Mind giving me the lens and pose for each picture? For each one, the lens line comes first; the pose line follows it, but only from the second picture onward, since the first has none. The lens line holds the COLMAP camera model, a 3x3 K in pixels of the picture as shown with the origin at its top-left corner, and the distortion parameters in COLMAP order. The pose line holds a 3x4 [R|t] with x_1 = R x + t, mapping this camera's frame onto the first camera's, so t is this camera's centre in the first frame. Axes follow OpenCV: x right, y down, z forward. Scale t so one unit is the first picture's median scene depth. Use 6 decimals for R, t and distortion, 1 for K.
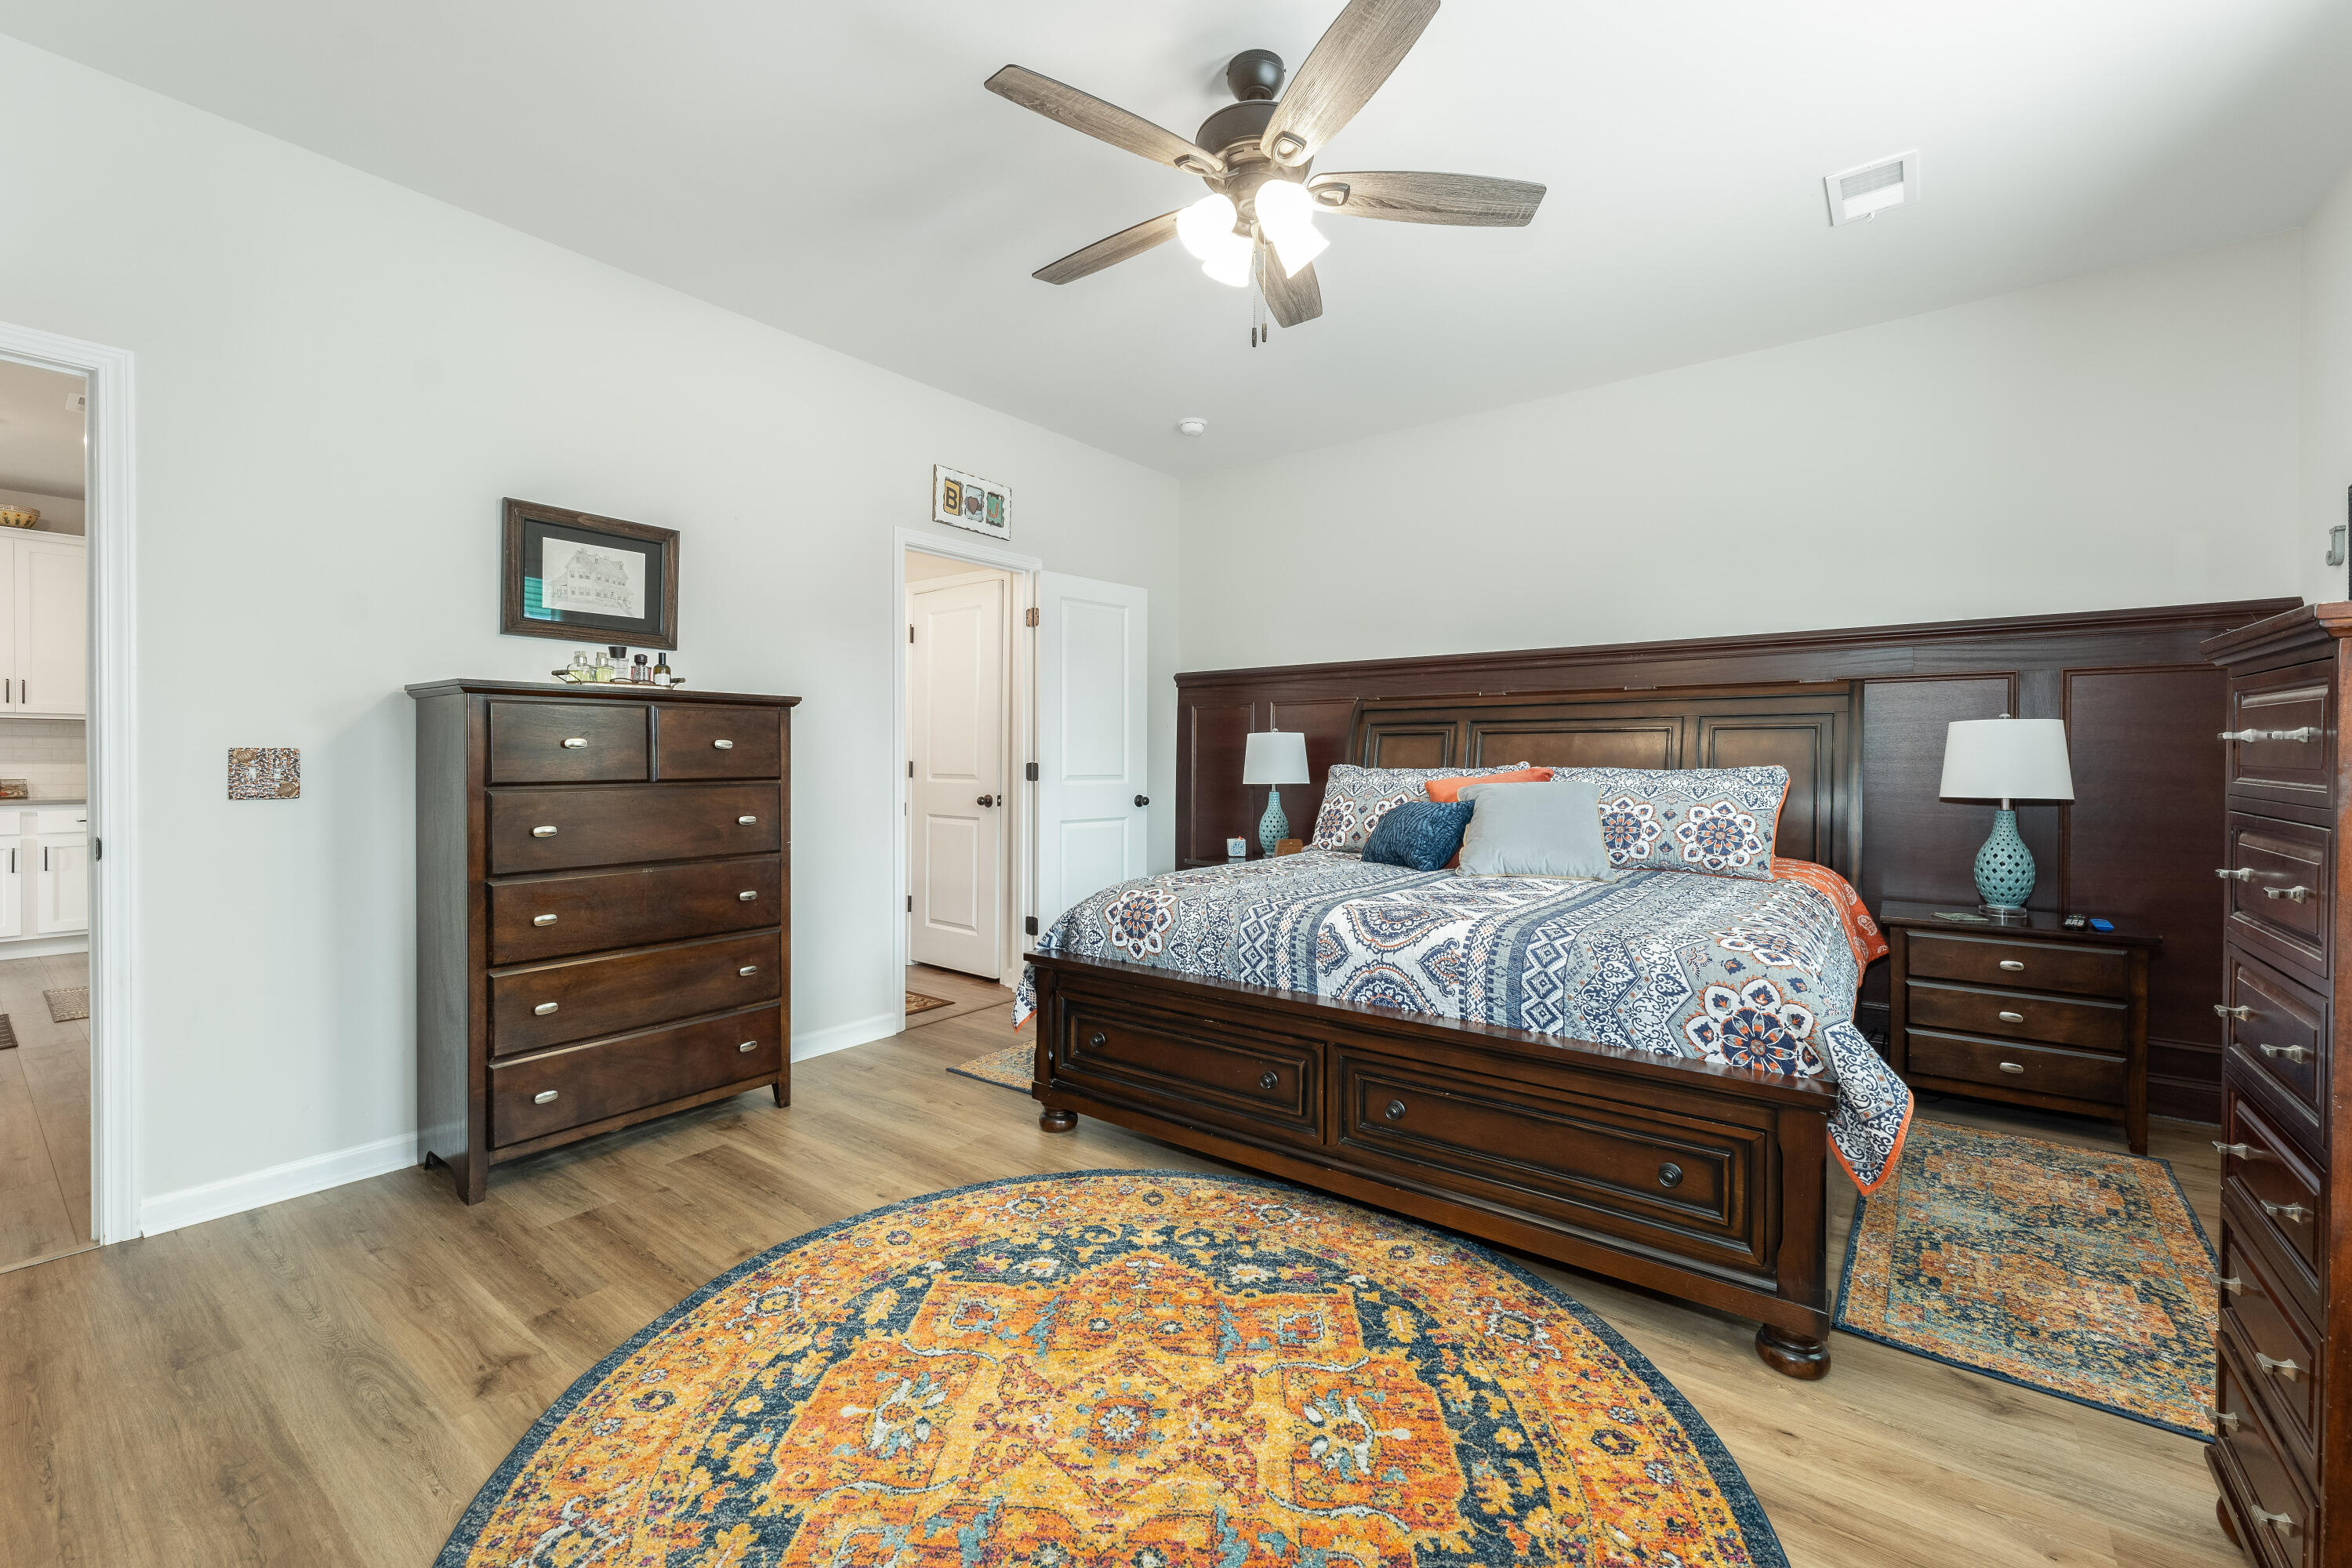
lens RADIAL K [[937.8, 0, 1166.3], [0, 937.8, 768.0], [0, 0, 1]] dist [0.000412, 0.000820]
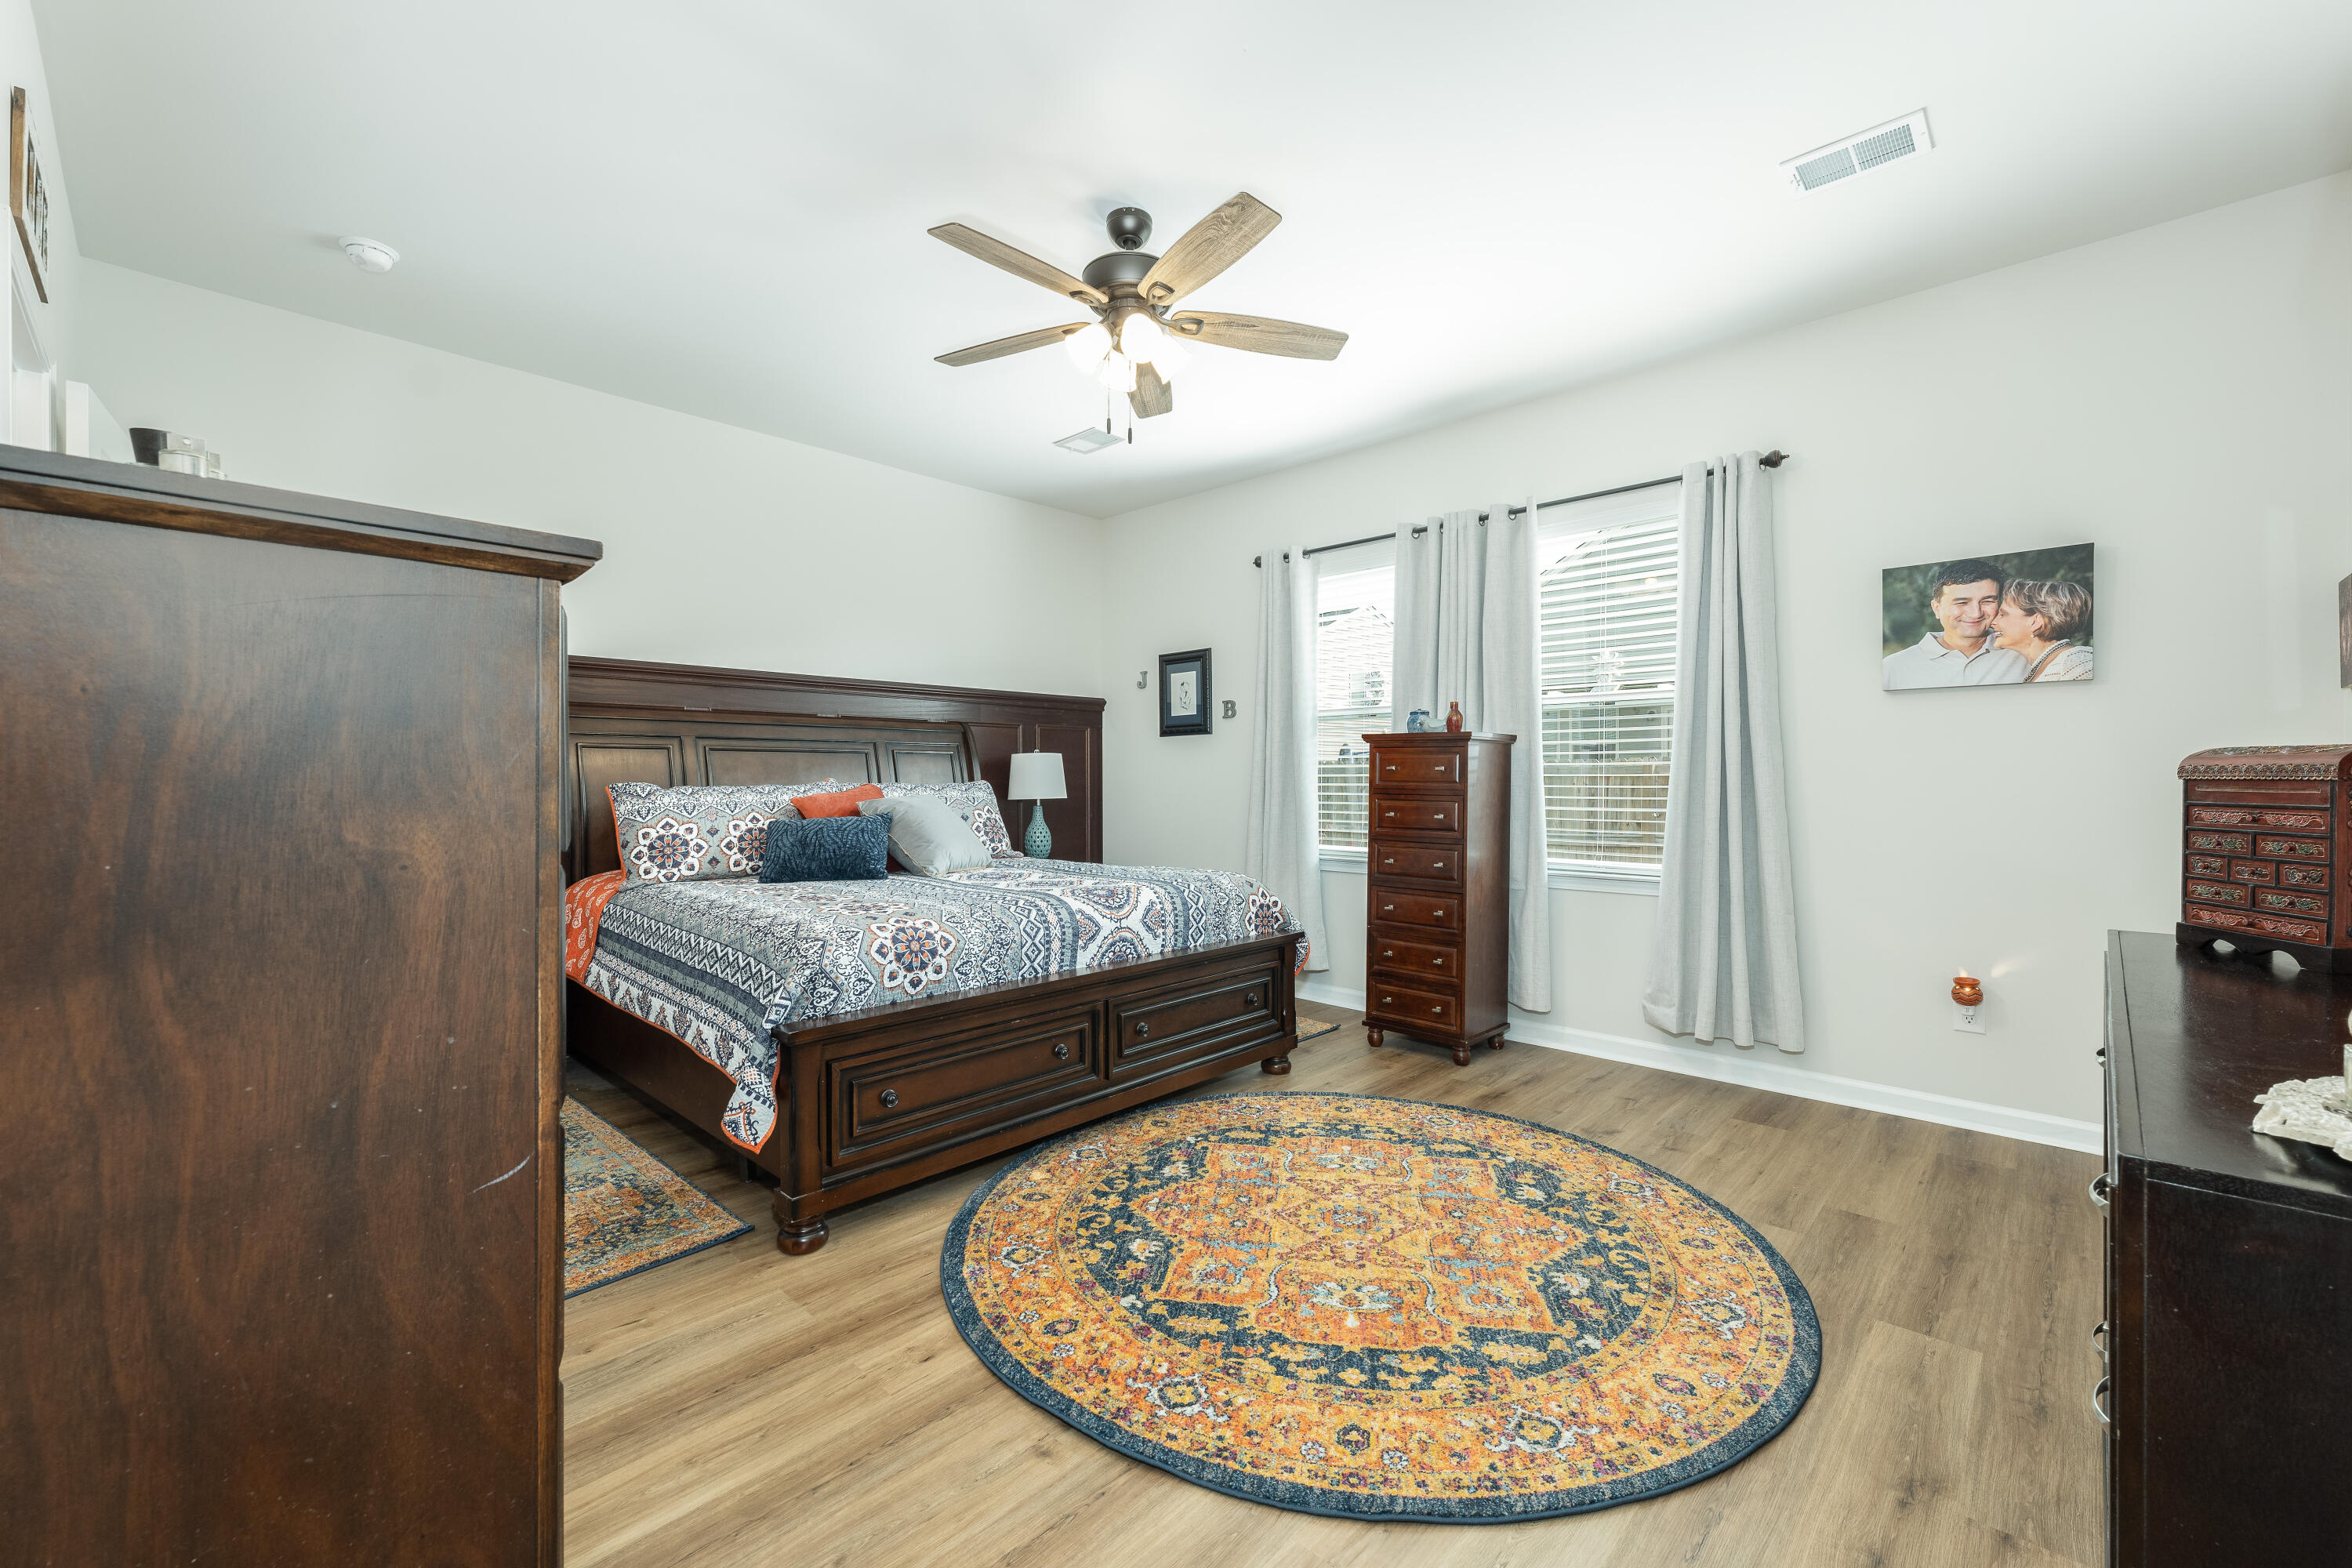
lens RADIAL K [[937.8, 0, 1168.8], [0, 937.8, 775.4], [0, 0, 1]] dist [0.000412, 0.000820]
pose [[0.126926, 0.002862, 0.991908, -1.075917], [0.013361, 0.999900, -0.004594, -0.004216], [-0.991822, 0.013836, 0.126875, 0.743054]]
